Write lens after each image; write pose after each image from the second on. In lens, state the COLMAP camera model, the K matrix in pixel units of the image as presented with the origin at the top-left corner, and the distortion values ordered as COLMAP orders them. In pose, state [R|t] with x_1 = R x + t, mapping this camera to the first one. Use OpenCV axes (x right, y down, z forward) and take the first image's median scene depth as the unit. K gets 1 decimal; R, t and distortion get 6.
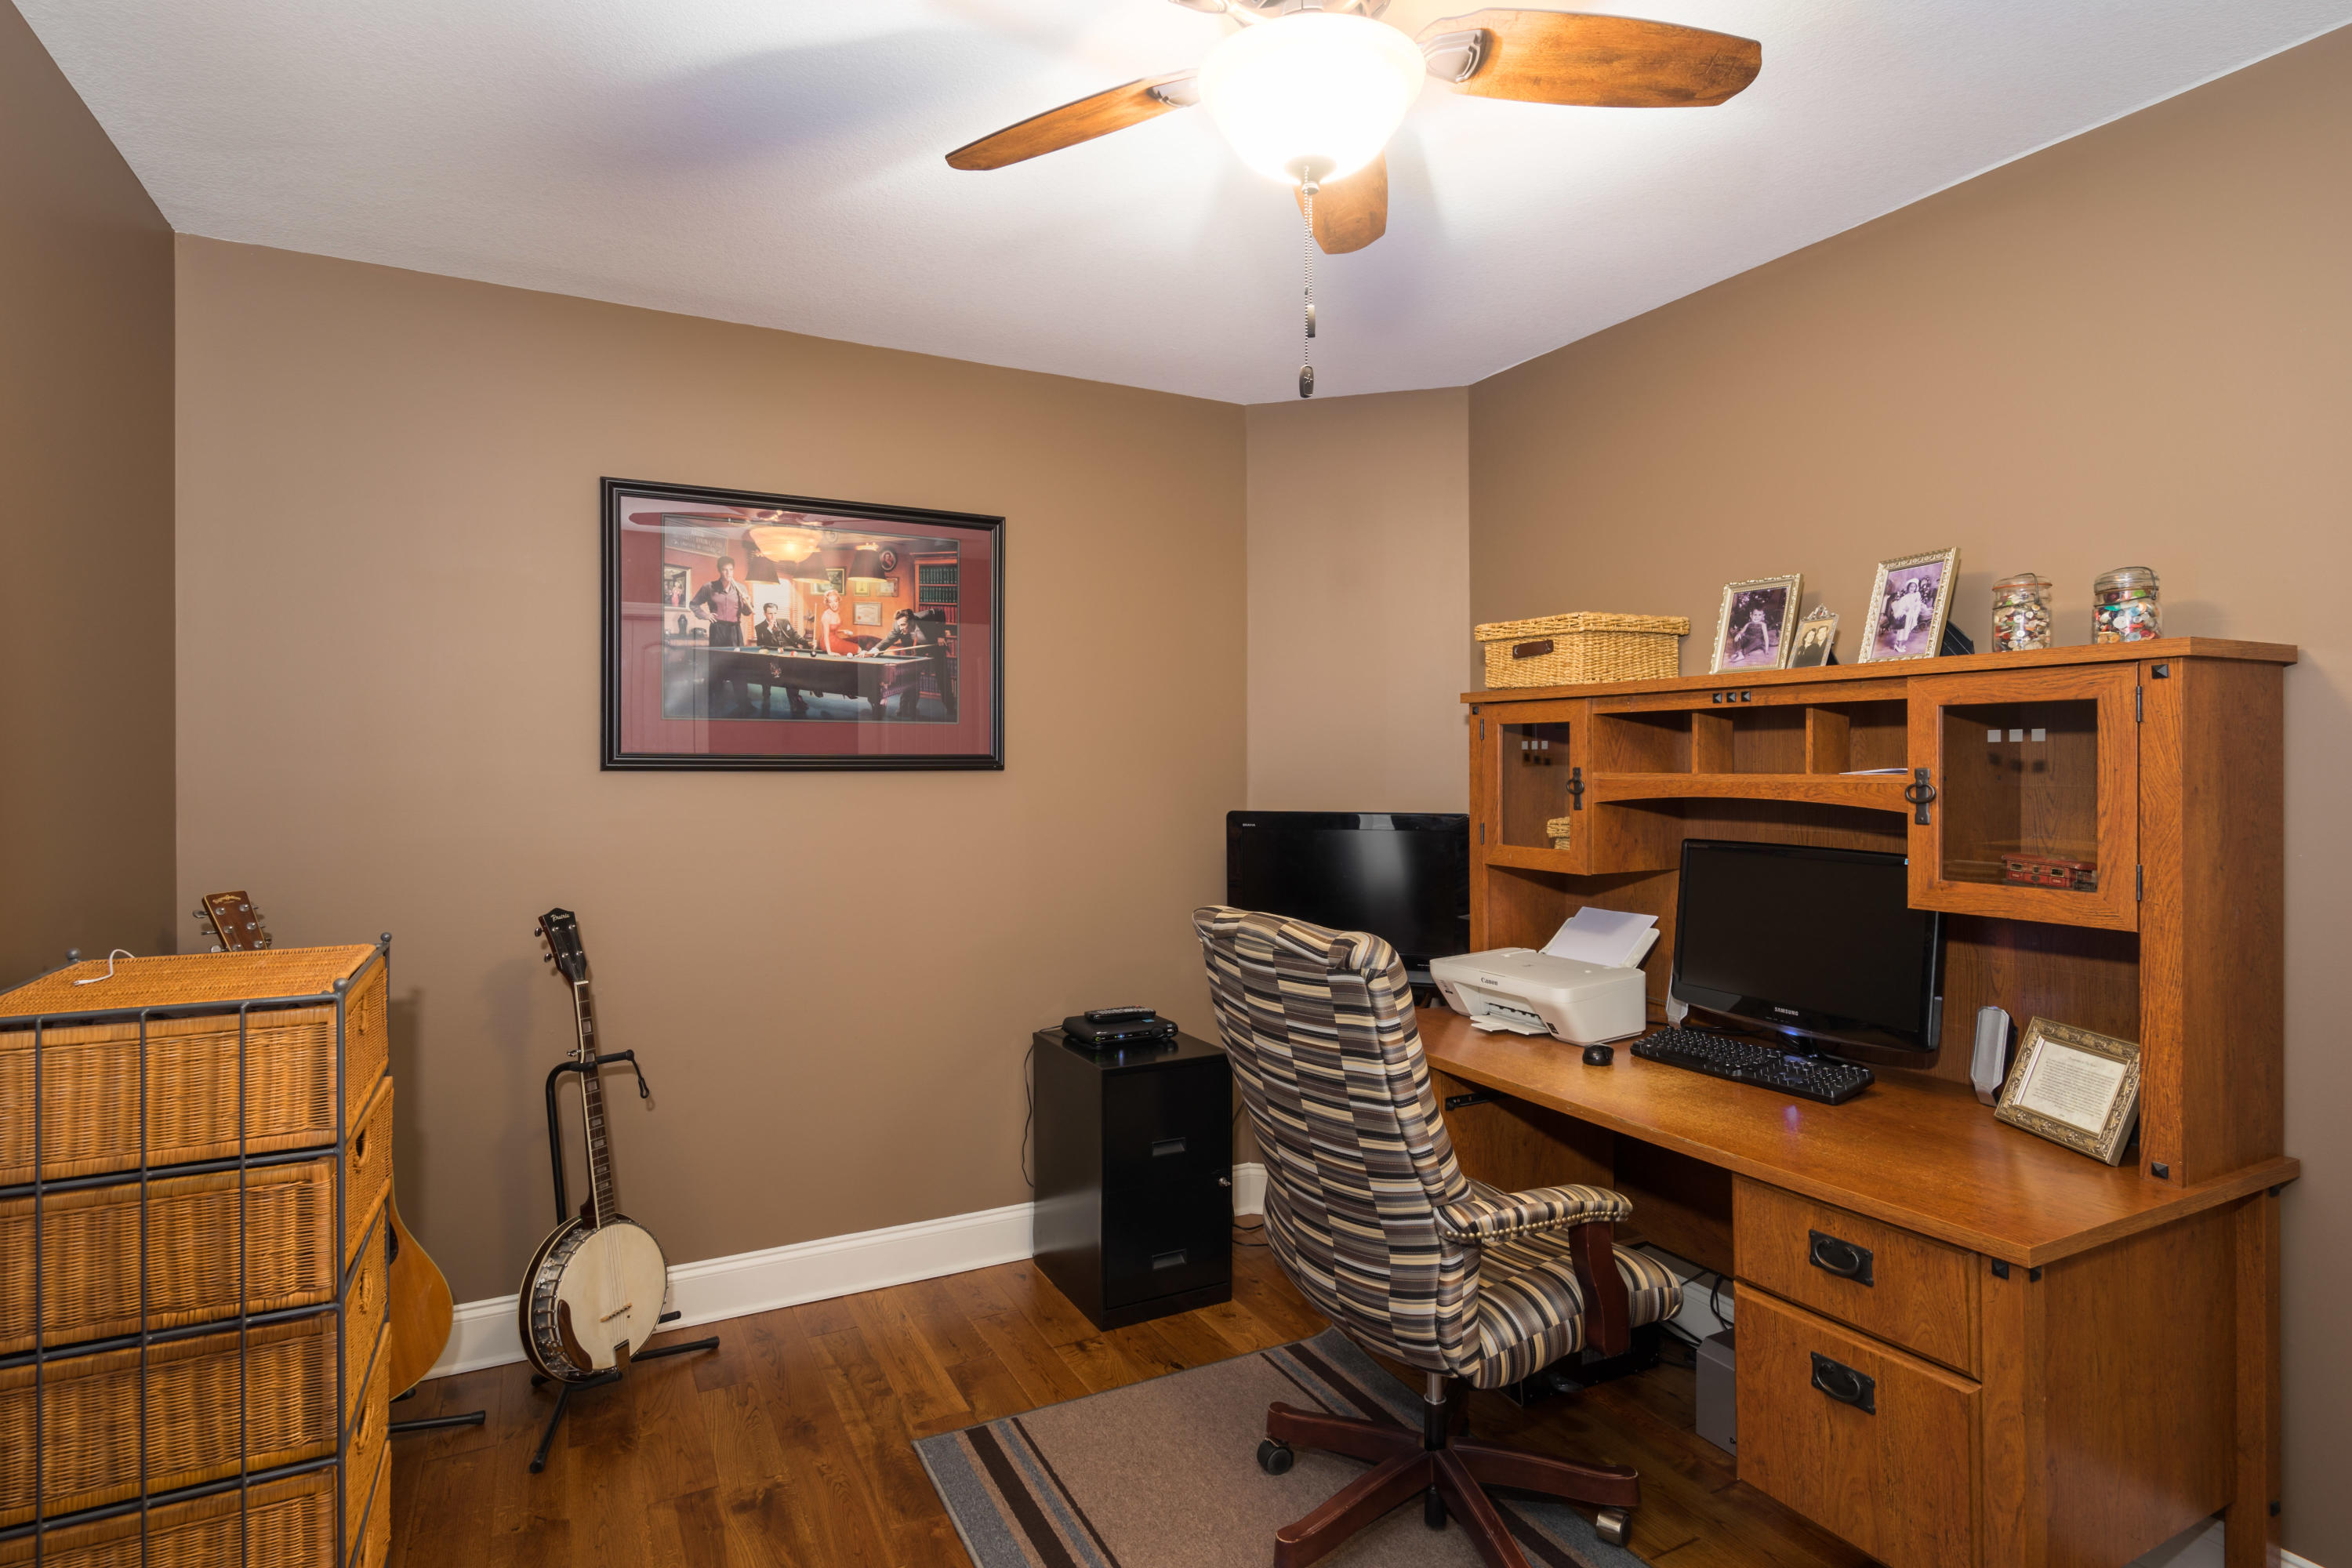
lens RADIAL K [[1205.0, 0, 1180.7], [0, 1205.0, 775.2], [0, 0, 1]] dist [0.004175, 0.000076]
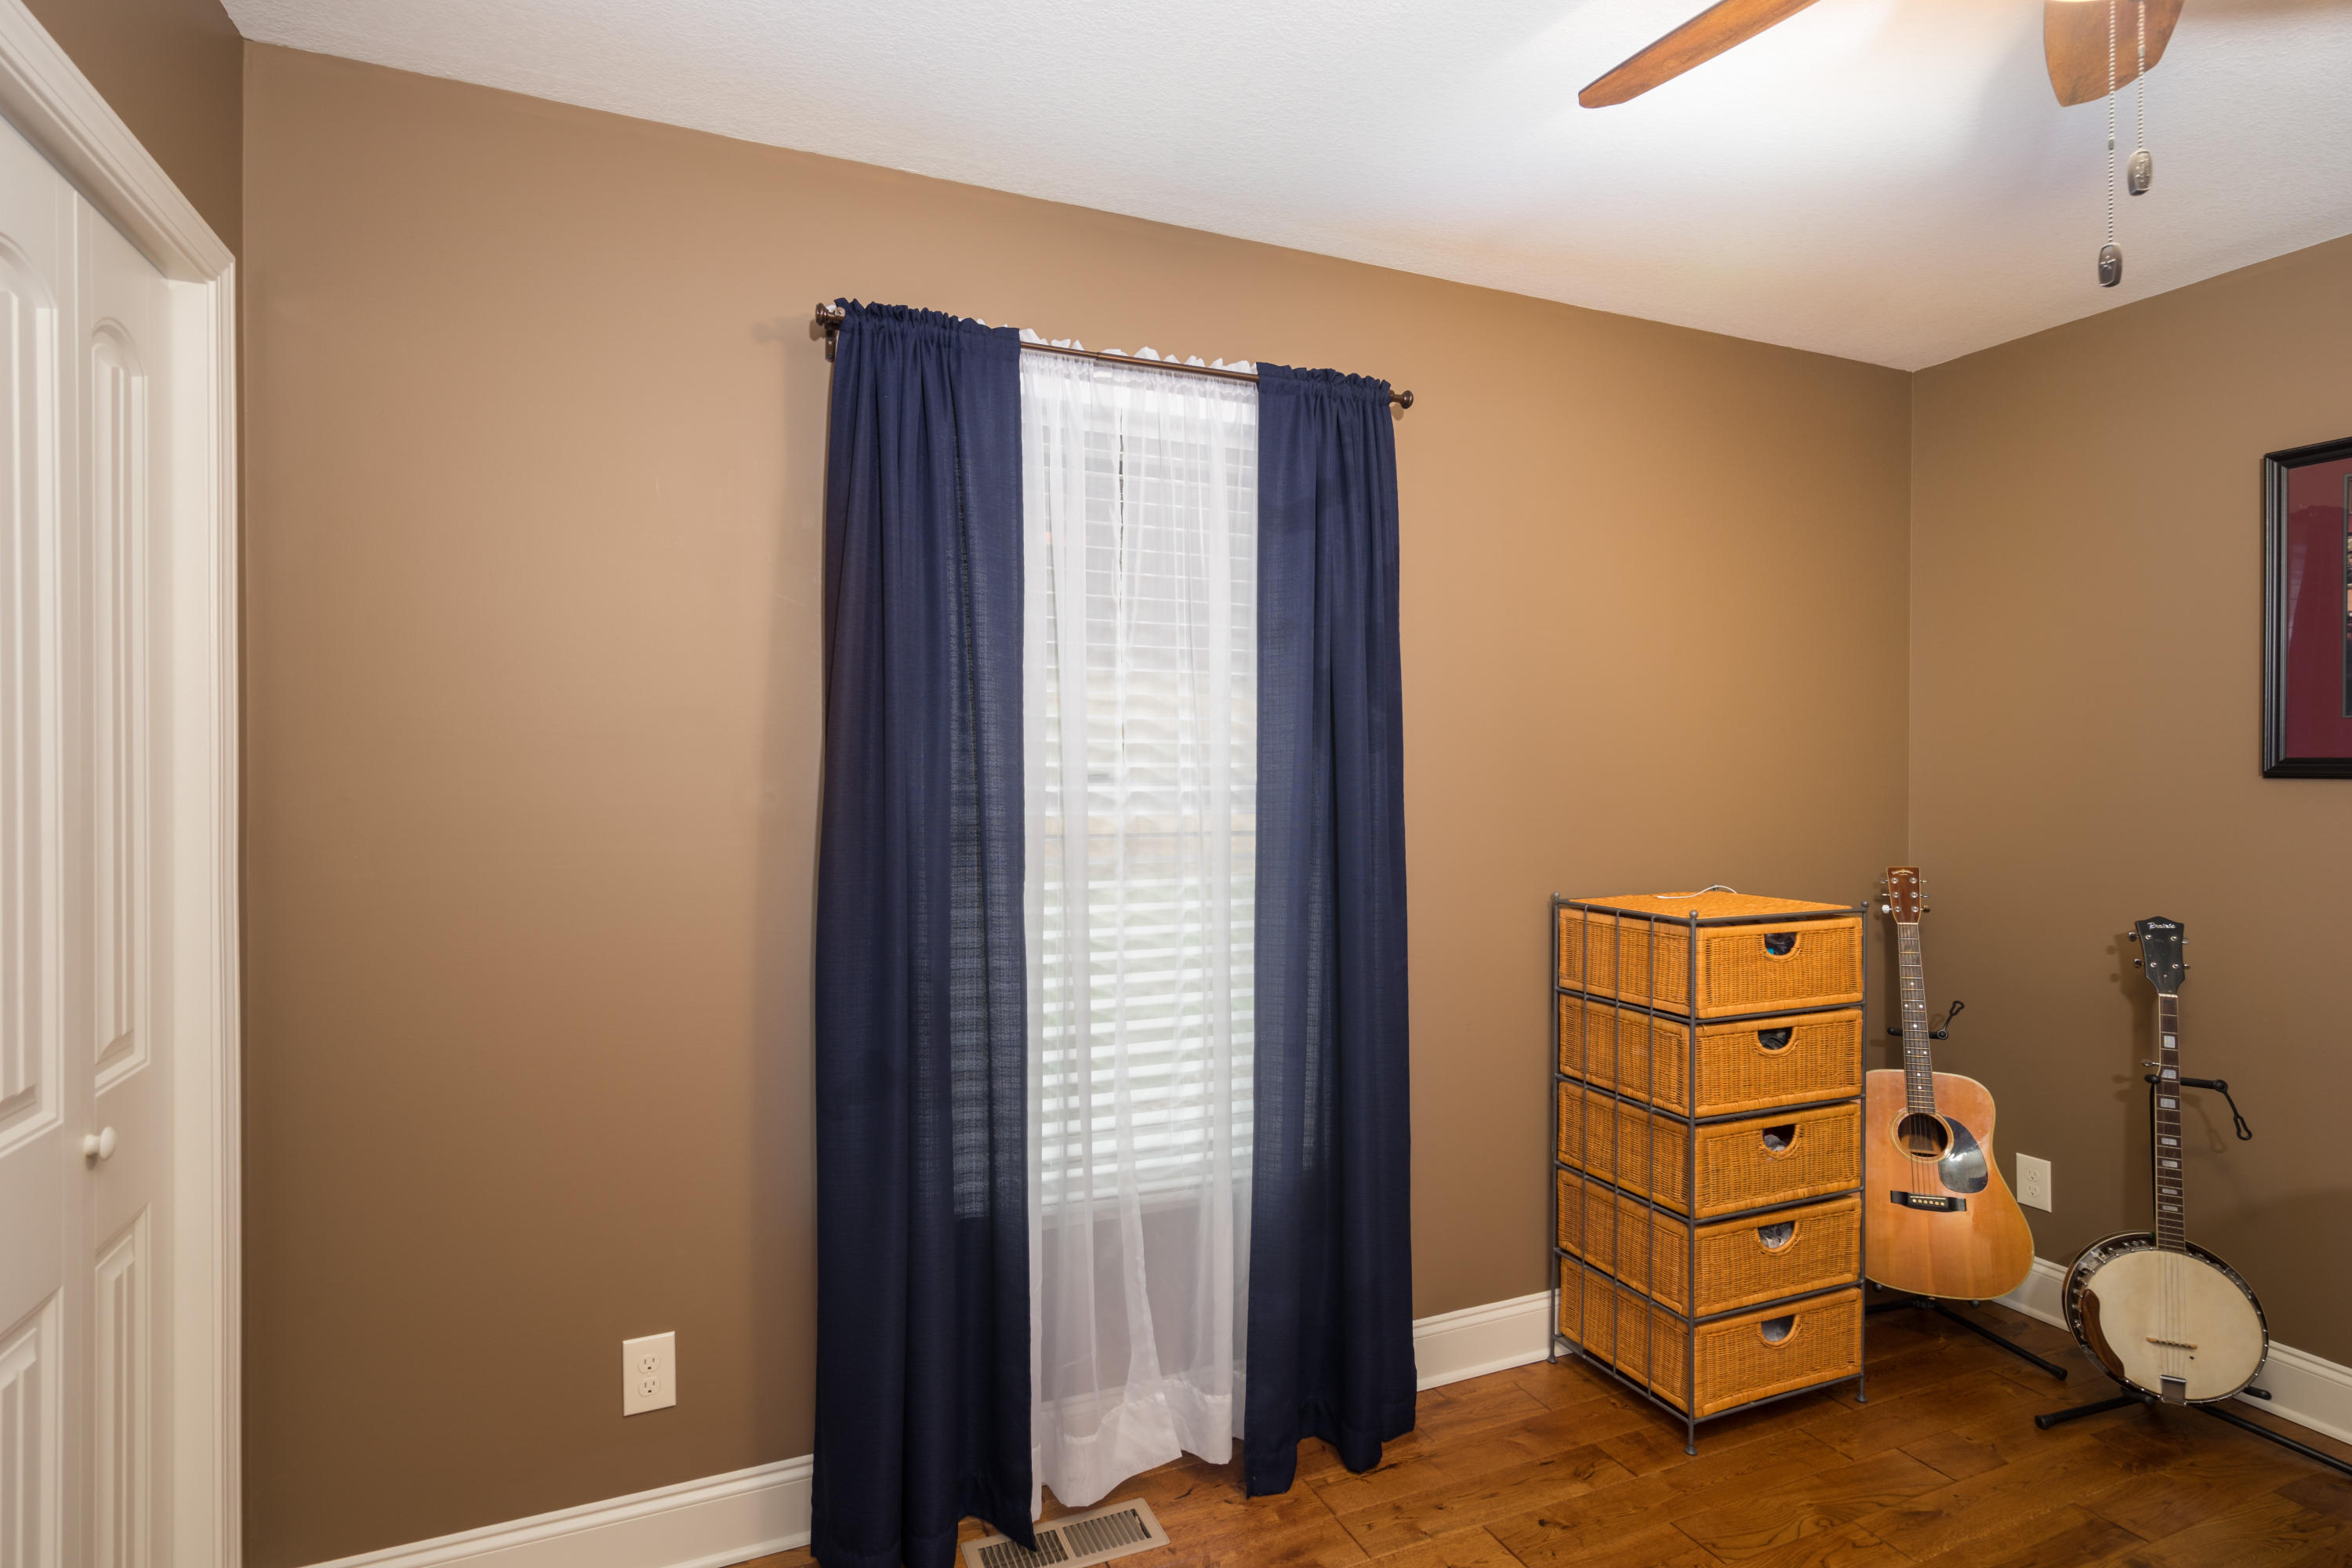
lens RADIAL K [[1205.0, 0, 1180.7], [0, 1205.0, 775.2], [0, 0, 1]] dist [0.004175, 0.000076]
pose [[-0.077851, 0.001512, -0.996964, 0.567480], [-0.007758, 0.999968, 0.002122, -0.001259], [0.996935, 0.007900, -0.077837, 0.297897]]
